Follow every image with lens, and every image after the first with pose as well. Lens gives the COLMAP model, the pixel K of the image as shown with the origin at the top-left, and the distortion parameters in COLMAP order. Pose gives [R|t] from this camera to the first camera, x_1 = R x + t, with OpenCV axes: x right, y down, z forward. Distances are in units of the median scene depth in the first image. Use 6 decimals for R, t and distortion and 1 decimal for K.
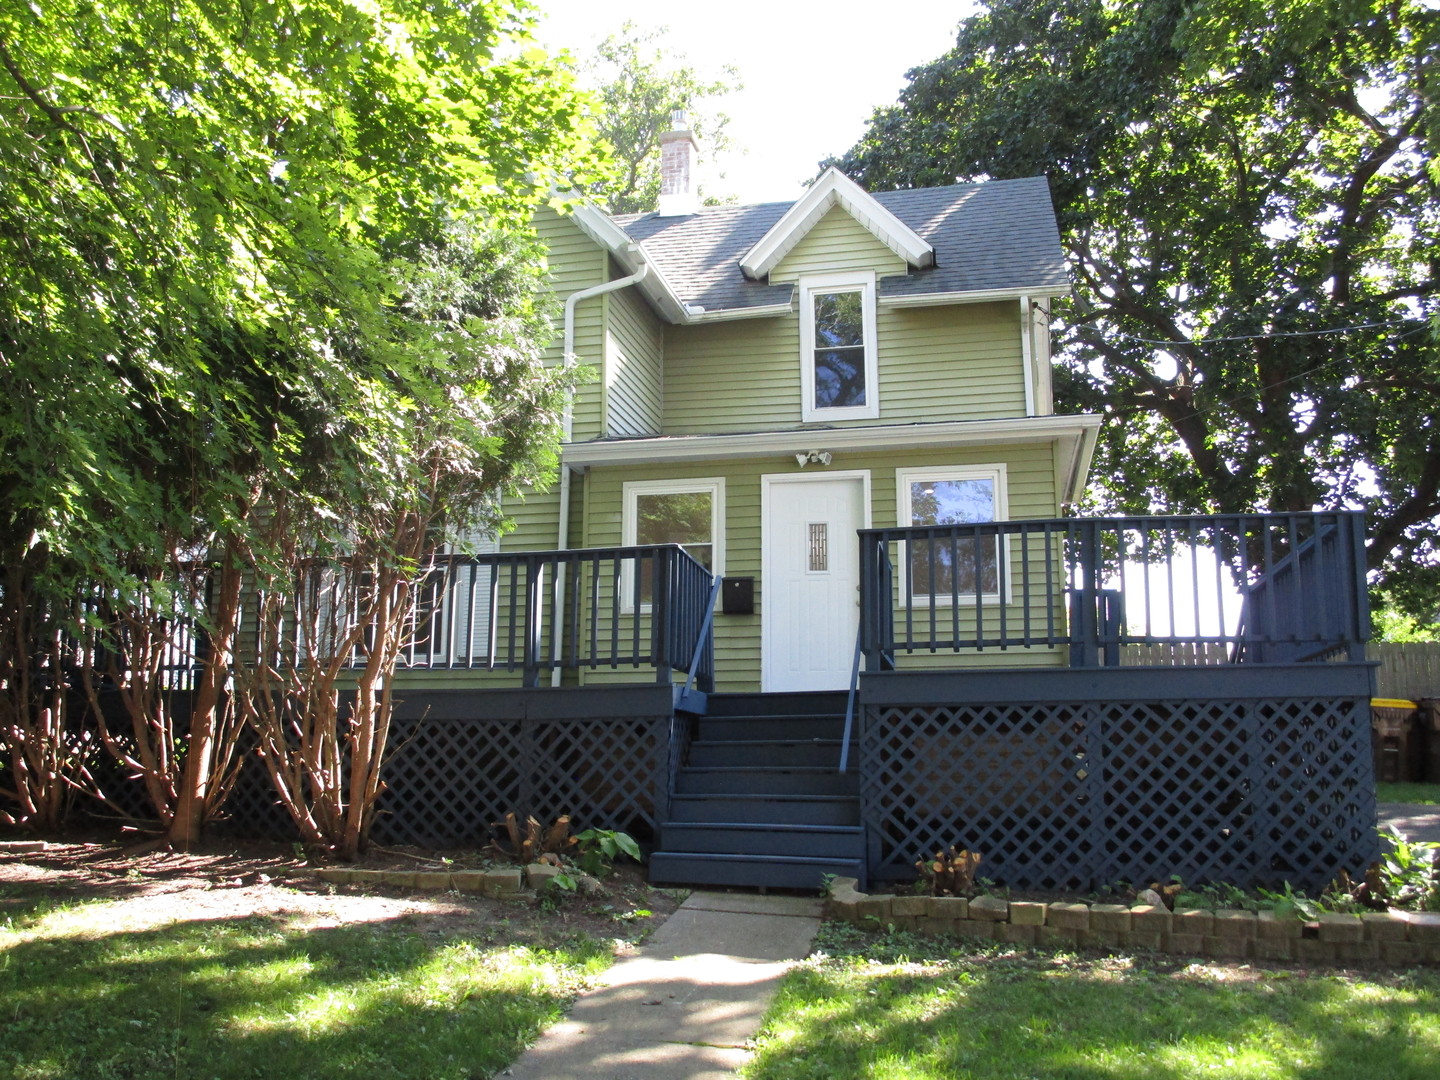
lens RADIAL K [[1332.2, 0, 717.5], [0, 1332.2, 541.7], [0, 0, 1]] dist [-0.032467, 0.000000]
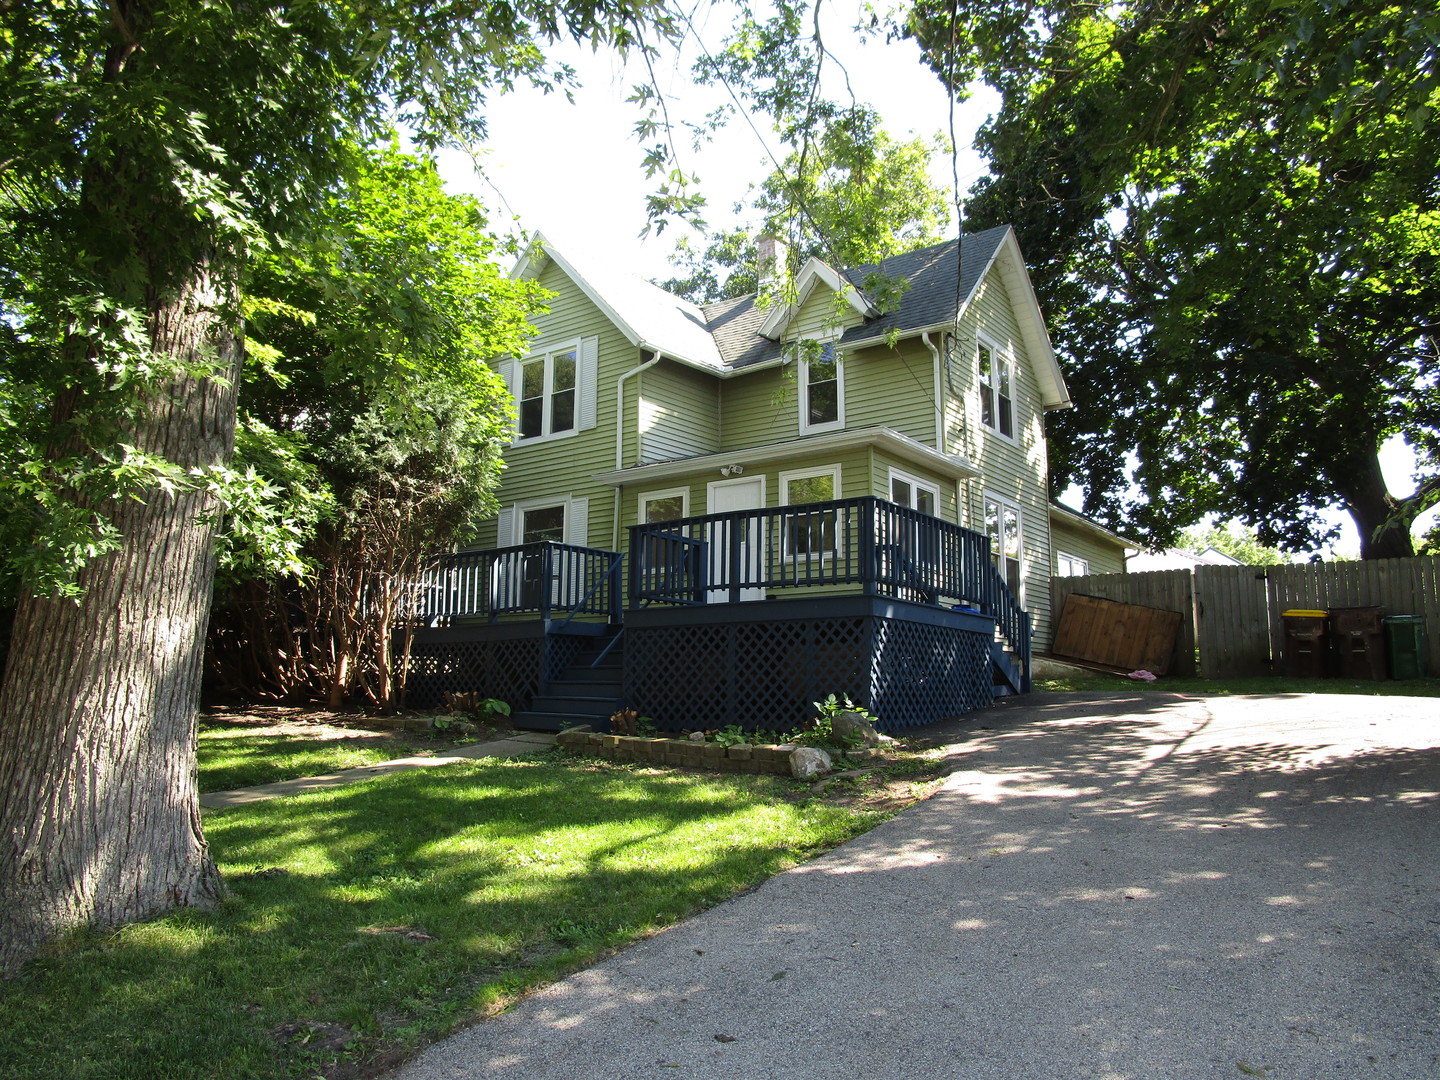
lens RADIAL K [[1068.5, 0, 721.1], [0, 1068.5, 538.8], [0, 0, 1]] dist [0.003148, -0.000025]
pose [[0.909222, -0.061051, -0.411810, 0.514243], [0.076225, 0.996880, 0.020505, -0.007821], [0.409273, -0.050034, 0.911039, -0.132553]]
